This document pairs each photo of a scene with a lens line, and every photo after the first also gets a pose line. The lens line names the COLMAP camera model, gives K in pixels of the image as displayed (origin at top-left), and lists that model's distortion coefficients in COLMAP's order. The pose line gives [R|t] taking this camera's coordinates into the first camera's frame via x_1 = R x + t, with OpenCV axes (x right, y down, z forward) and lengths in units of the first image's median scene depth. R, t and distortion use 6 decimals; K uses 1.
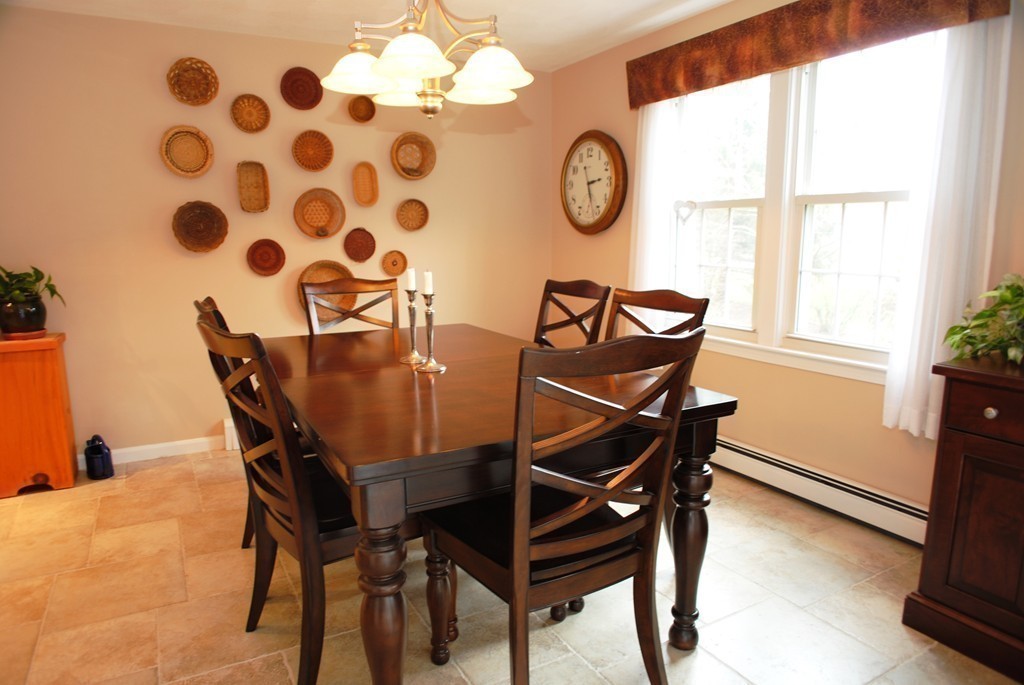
lens RADIAL K [[655.0, 0, 509.8], [0, 655.0, 357.7], [0, 0, 1]] dist [-0.075158, 0.020391]
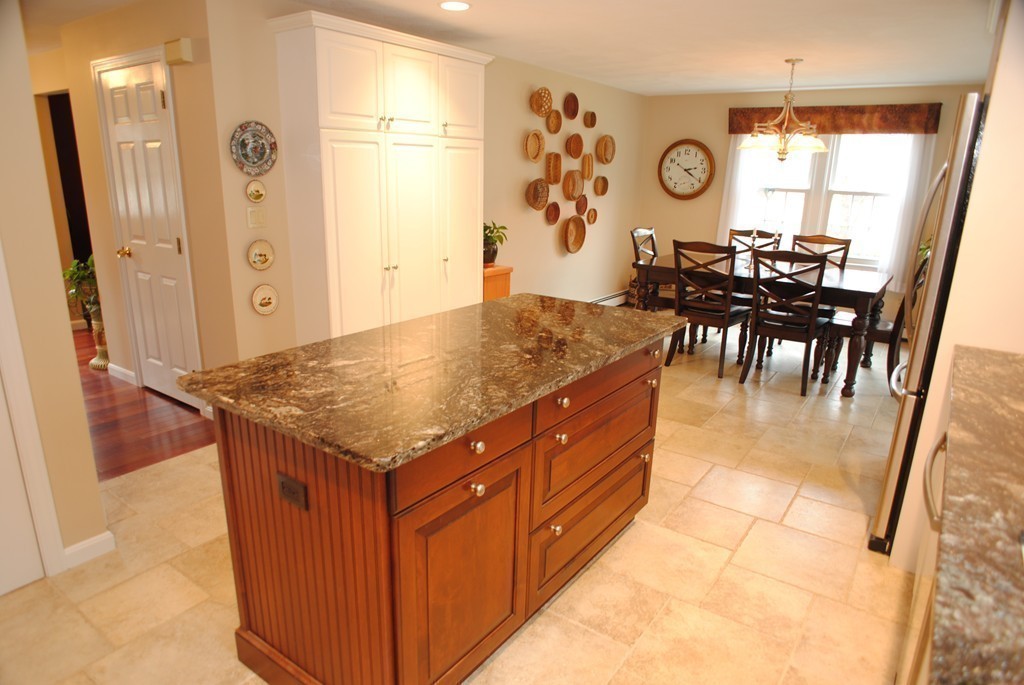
lens RADIAL K [[655.0, 0, 509.8], [0, 655.0, 357.7], [0, 0, 1]] dist [-0.075158, 0.020391]
pose [[0.897918, -0.096277, 0.429504, -1.238475], [0.053251, 0.992379, 0.111123, 0.012142], [-0.436929, -0.076908, 0.896202, -0.425495]]
